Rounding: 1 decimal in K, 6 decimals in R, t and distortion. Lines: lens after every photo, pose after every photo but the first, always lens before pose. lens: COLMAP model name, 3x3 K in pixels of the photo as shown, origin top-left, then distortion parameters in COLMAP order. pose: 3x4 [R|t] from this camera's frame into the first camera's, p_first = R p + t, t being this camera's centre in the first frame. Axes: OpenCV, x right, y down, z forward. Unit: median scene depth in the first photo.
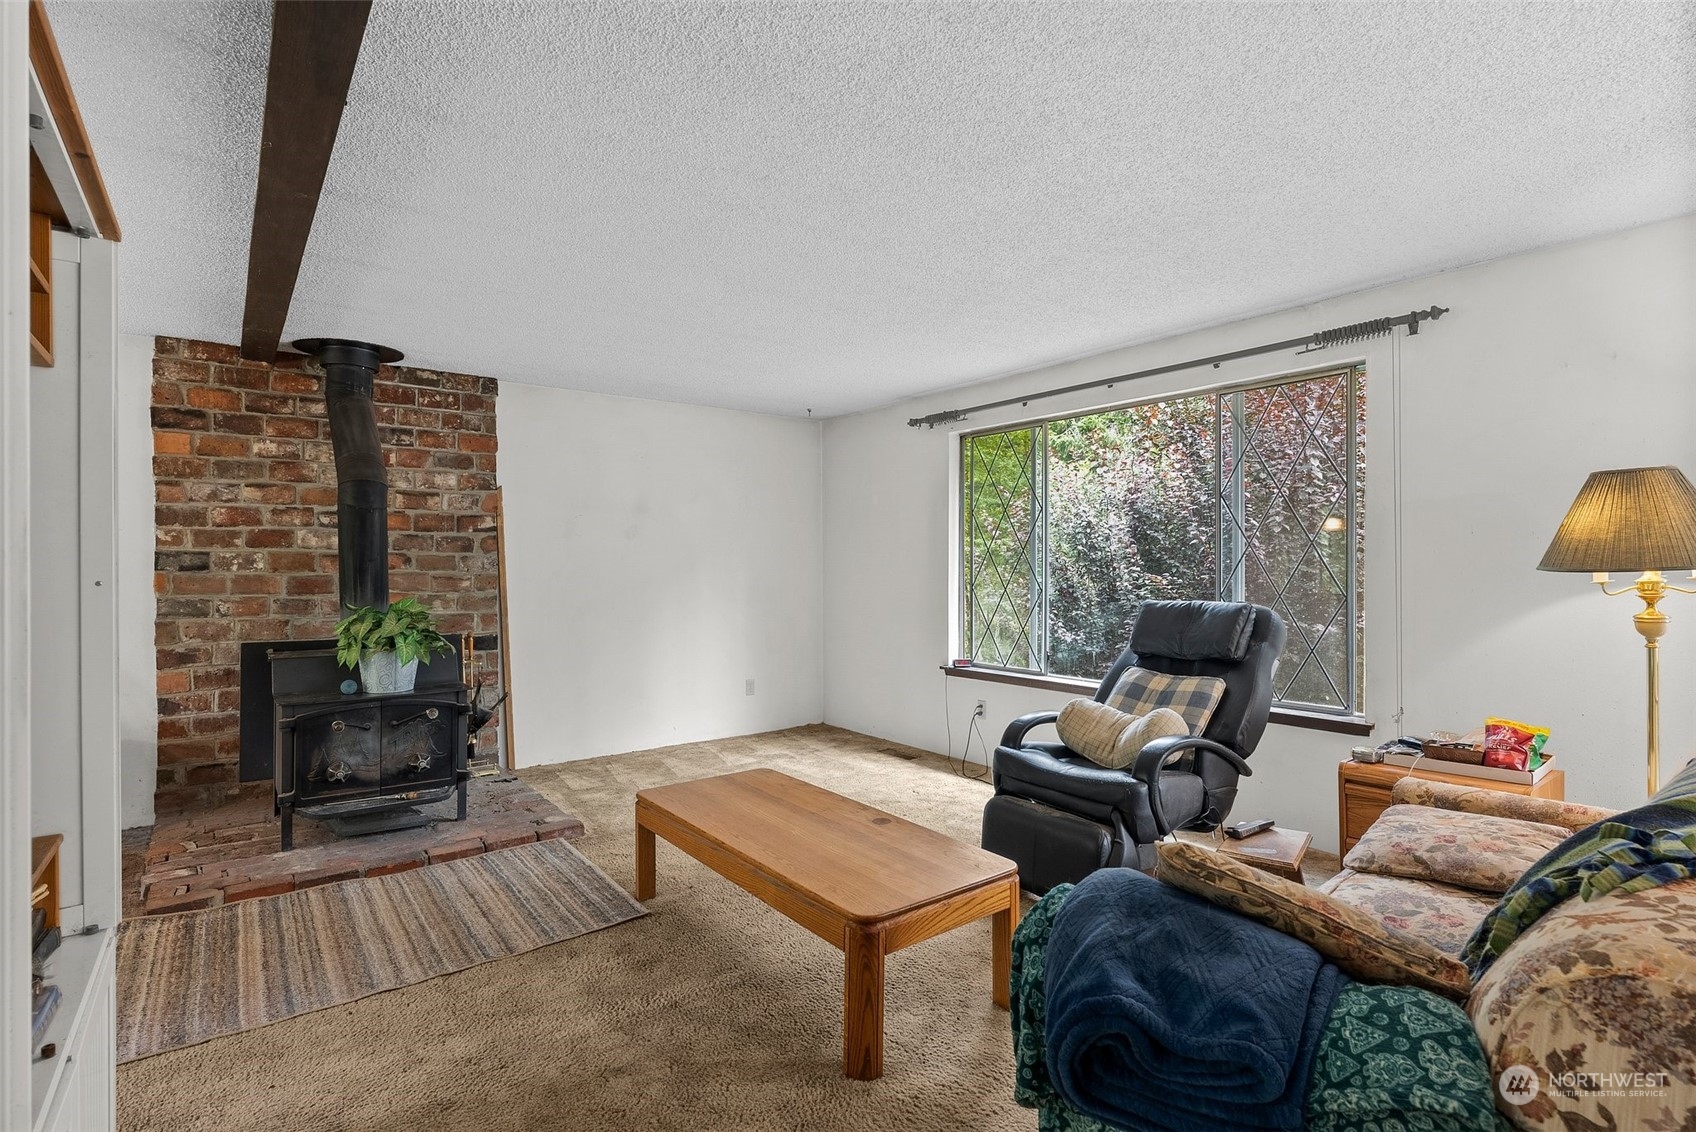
lens RADIAL K [[823.2, 0, 857.5], [0, 823.2, 567.0], [0, 0, 1]] dist [0.002311, 0.000749]
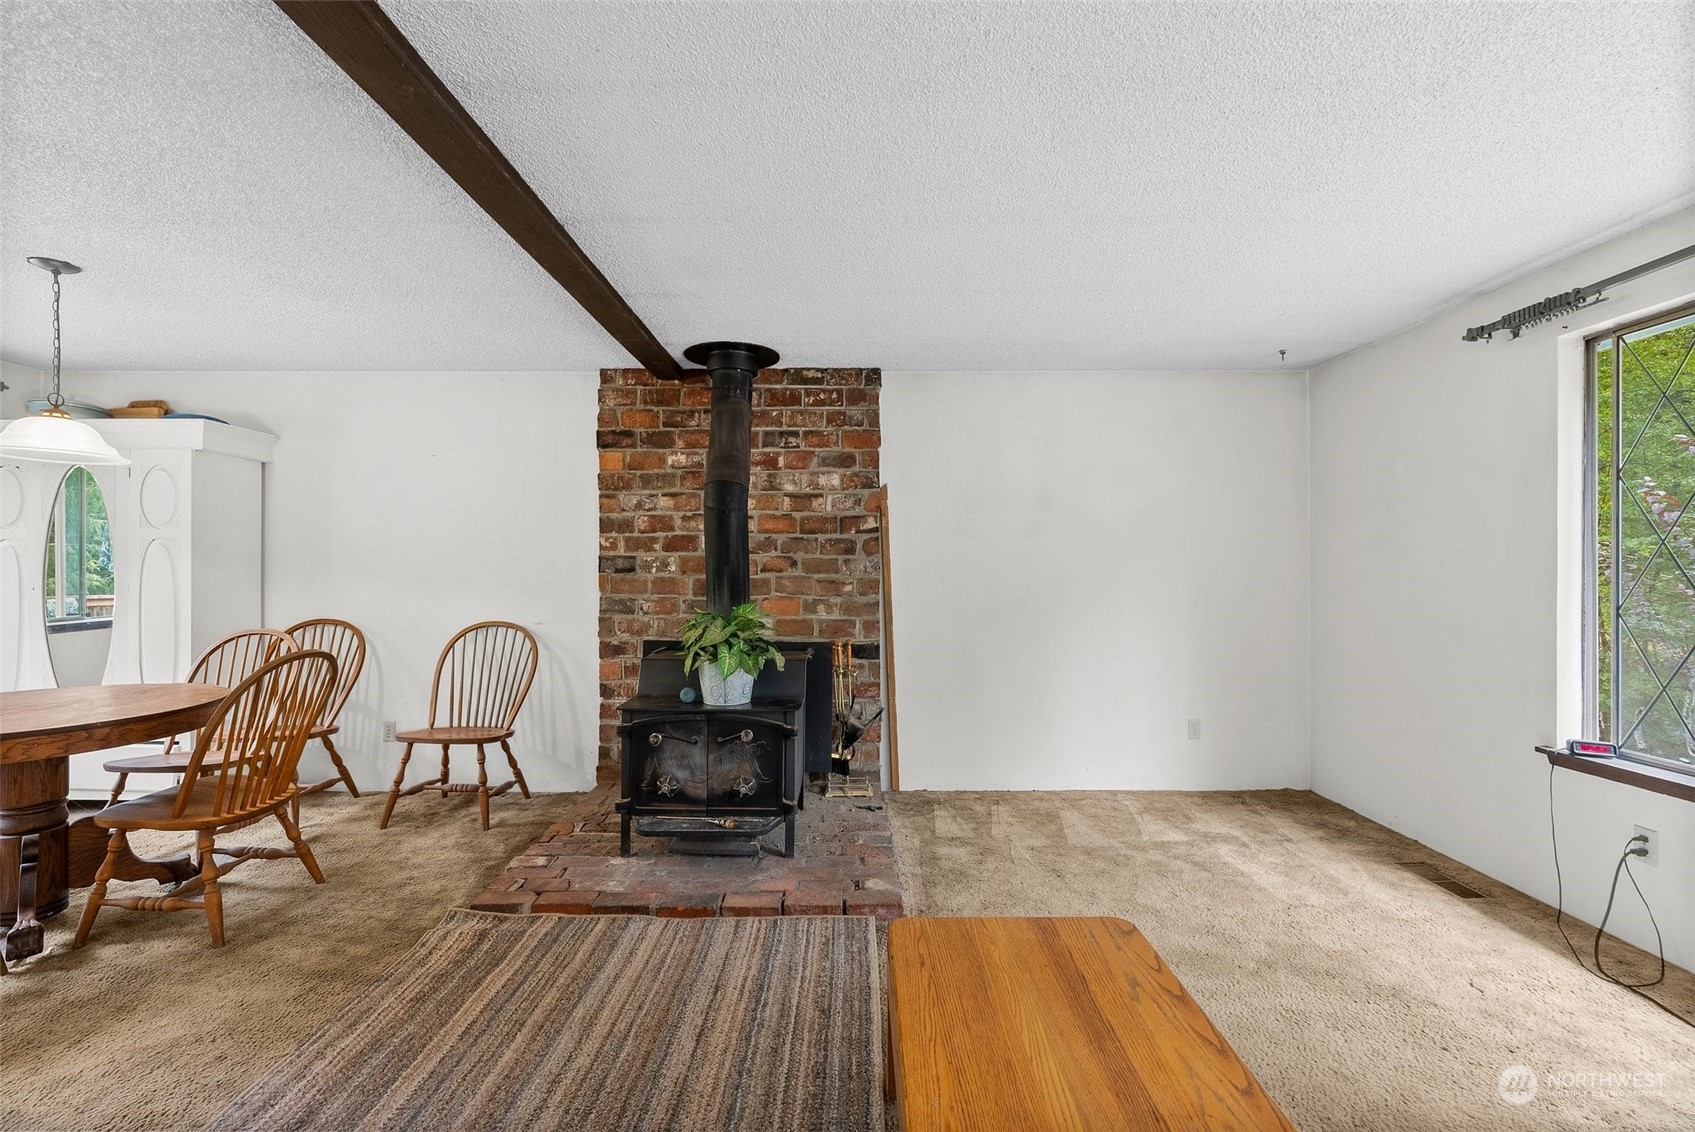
lens RADIAL K [[716.3, 0, 846.9], [0, 716.3, 566.0], [0, 0, 1]] dist [-0.000398, -0.000497]
pose [[0.788499, 0.000393, -0.615036, 0.036445], [-0.004916, 0.999972, -0.005664, -0.000624], [0.615017, 0.007490, 0.788479, 0.400364]]
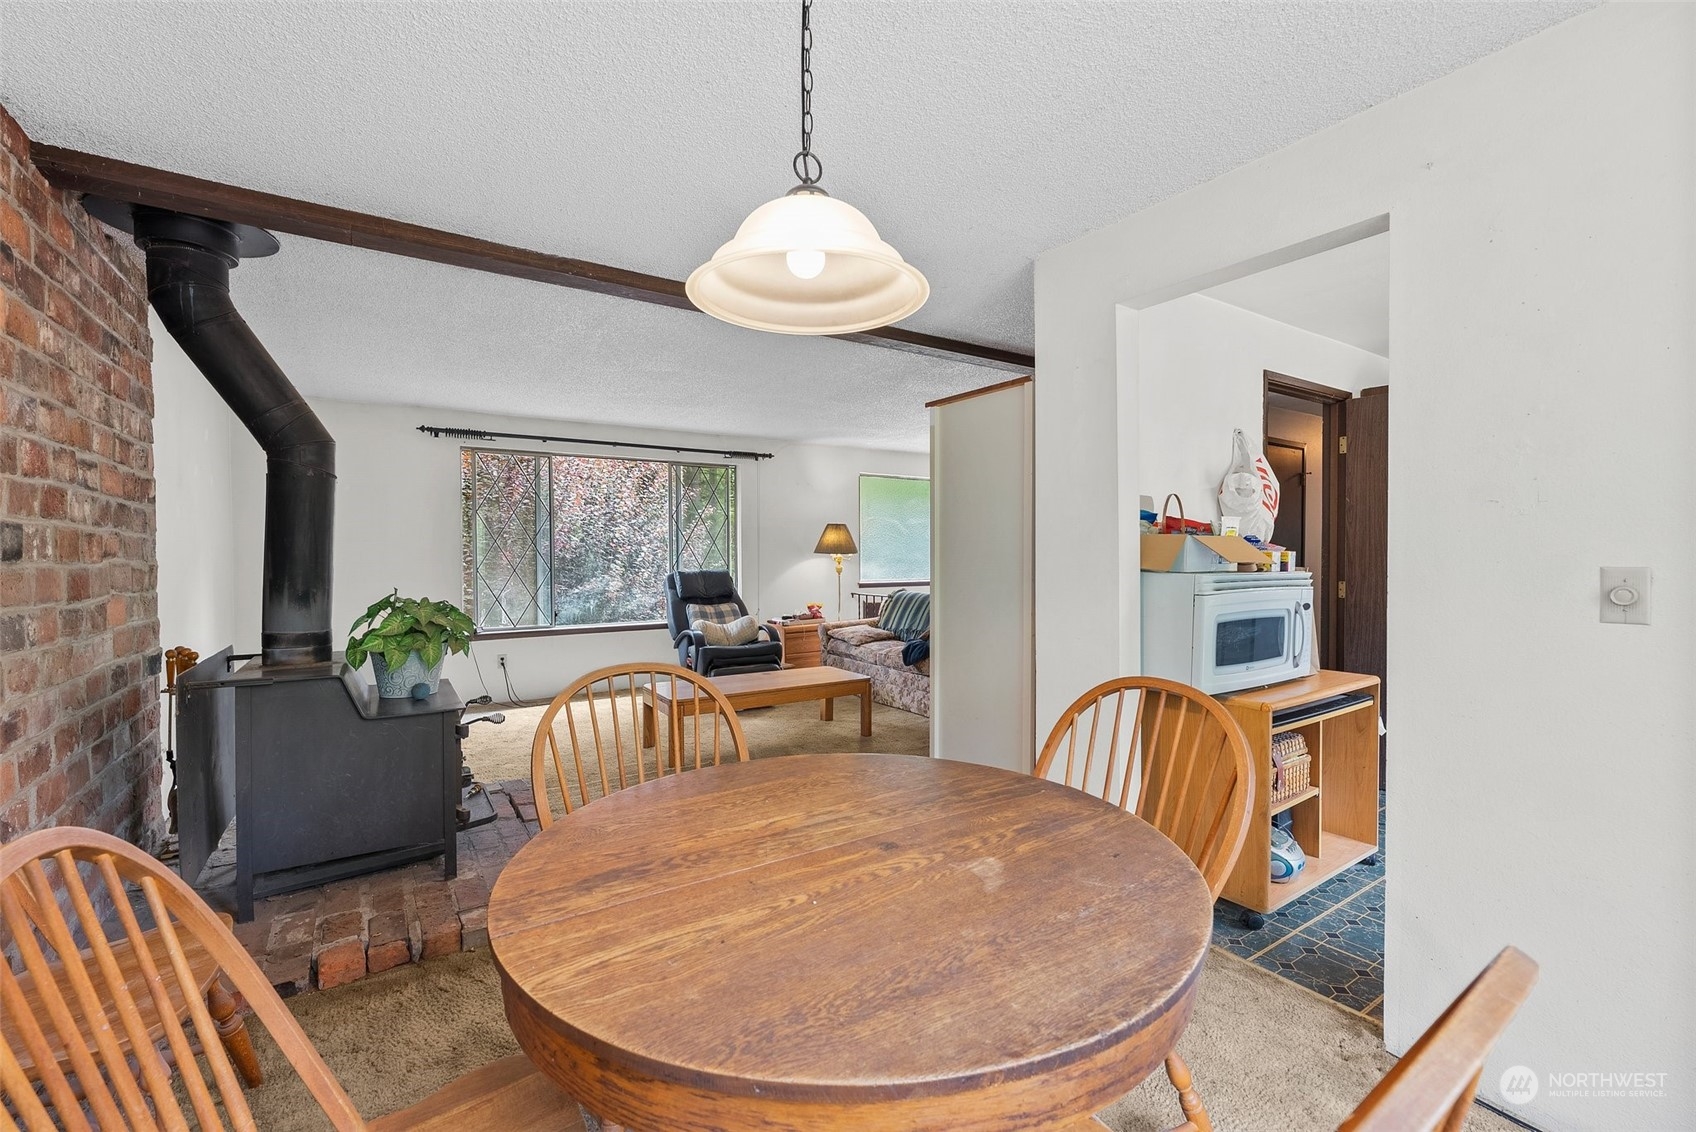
lens RADIAL K [[716.7, 0, 850.5], [0, 716.7, 562.7], [0, 0, 1]] dist [-0.000398, -0.000497]
pose [[0.073742, -0.012600, 0.997198, -1.168433], [0.007110, 0.999901, 0.012108, 0.003928], [-0.997252, 0.006197, 0.073824, 0.436193]]
